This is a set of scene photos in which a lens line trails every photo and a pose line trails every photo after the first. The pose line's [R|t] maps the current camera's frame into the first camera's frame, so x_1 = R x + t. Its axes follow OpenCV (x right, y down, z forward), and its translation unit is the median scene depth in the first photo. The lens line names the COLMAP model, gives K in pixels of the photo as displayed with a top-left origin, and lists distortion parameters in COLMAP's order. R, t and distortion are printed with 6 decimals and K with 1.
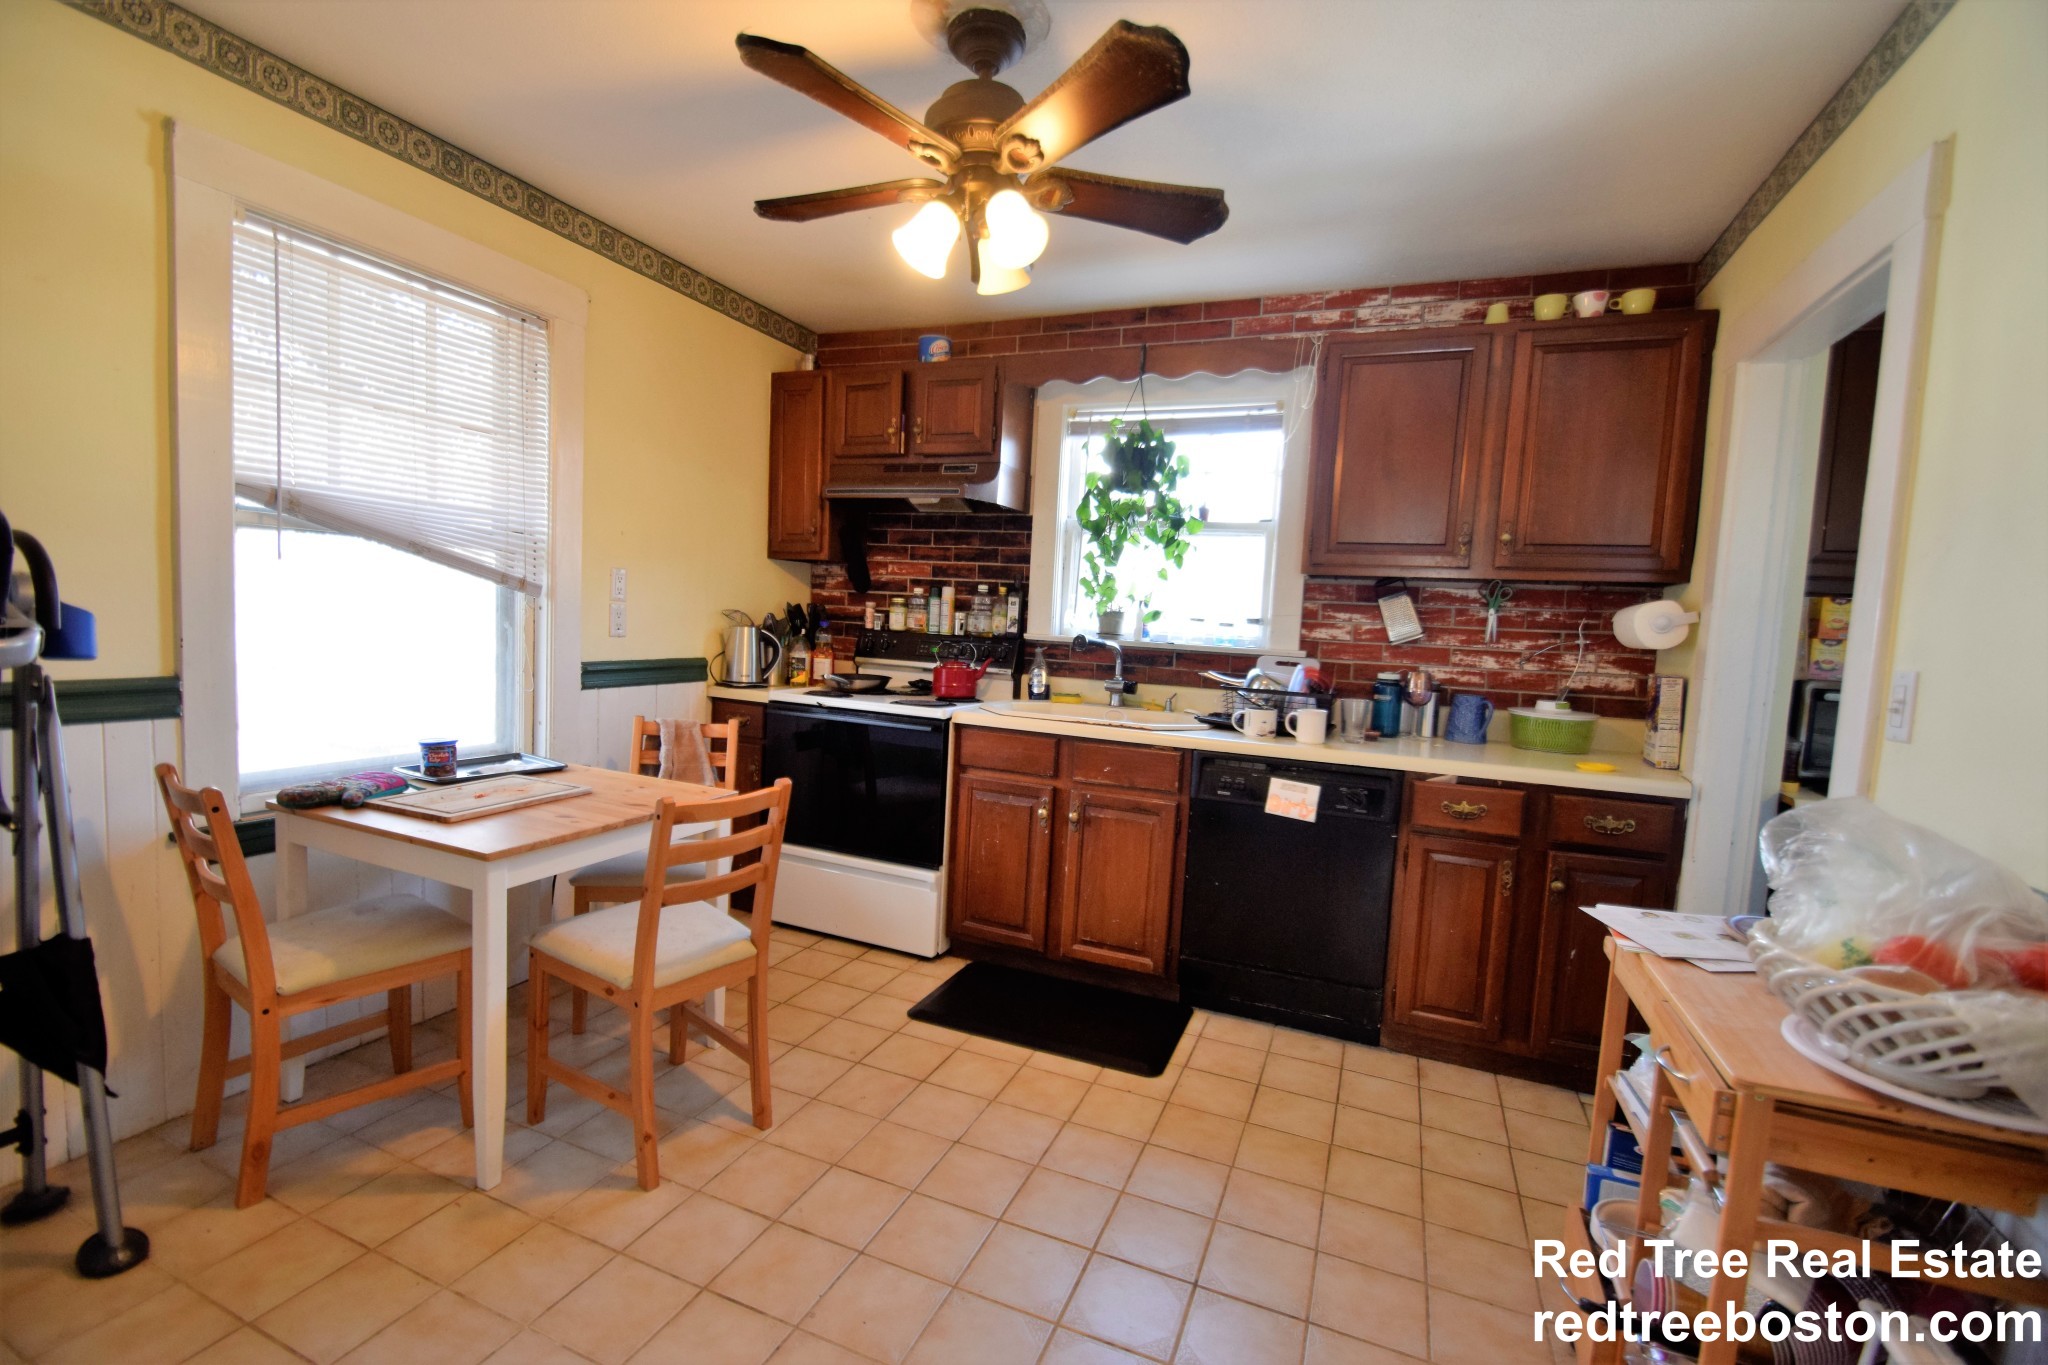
lens RADIAL K [[901.0, 0, 1024.0], [0, 901.0, 682.5], [0, 0, 1]] dist [-0.001035, -0.000350]
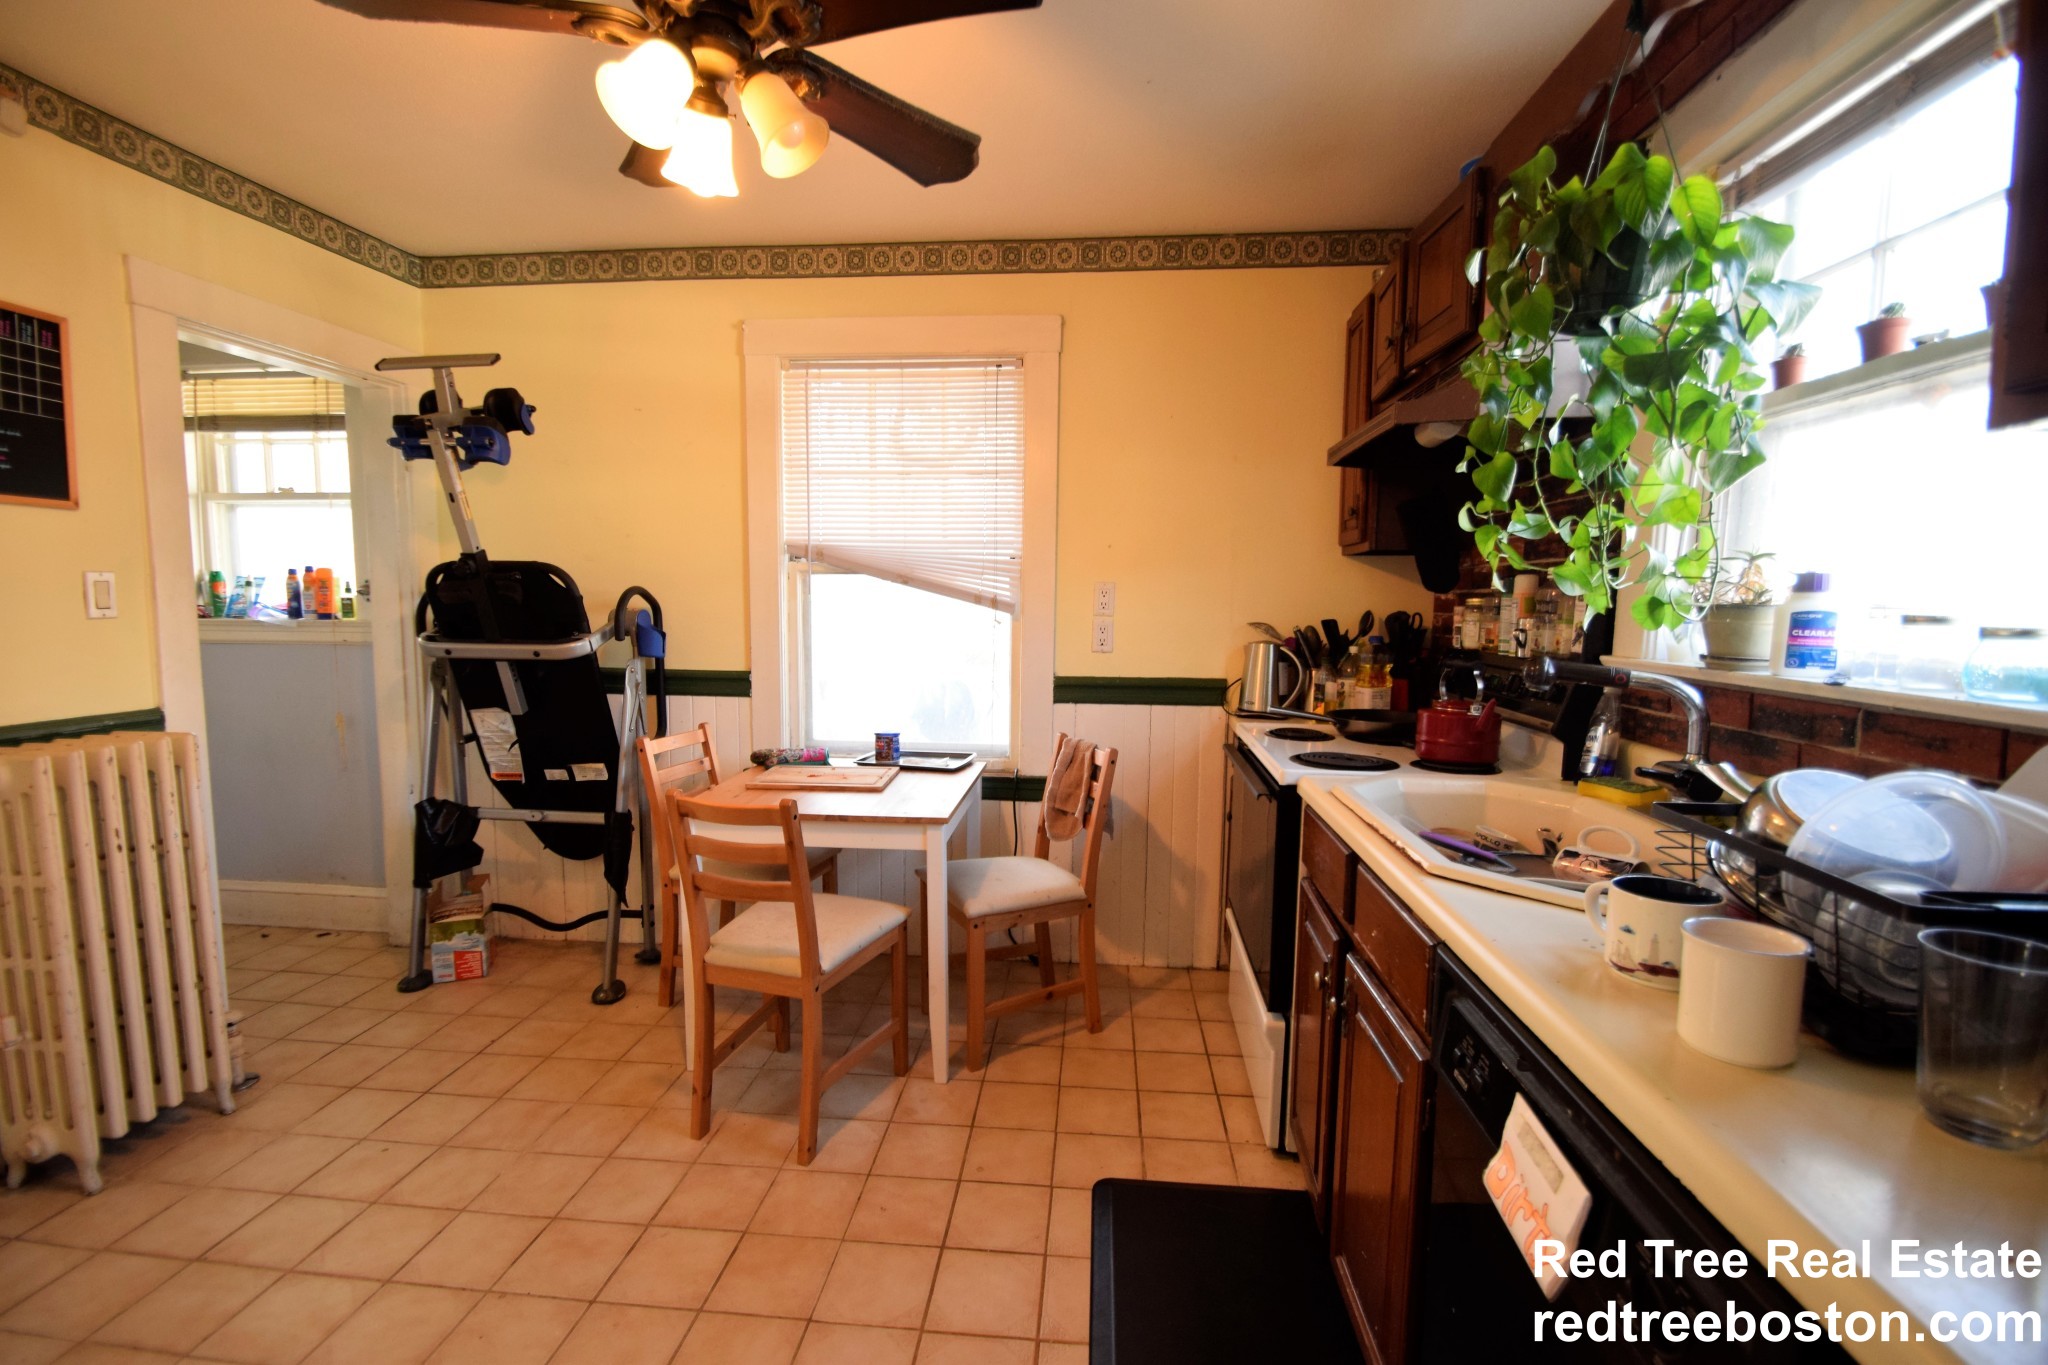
lens RADIAL K [[889.1, 0, 1027.2], [0, 889.1, 694.2], [0, 0, 1]] dist [0.000369, -0.000066]
pose [[0.300094, 0.050208, -0.952587, 0.558873], [-0.066217, 0.997301, 0.031705, -0.038792], [0.951609, 0.053563, 0.302608, 0.778850]]
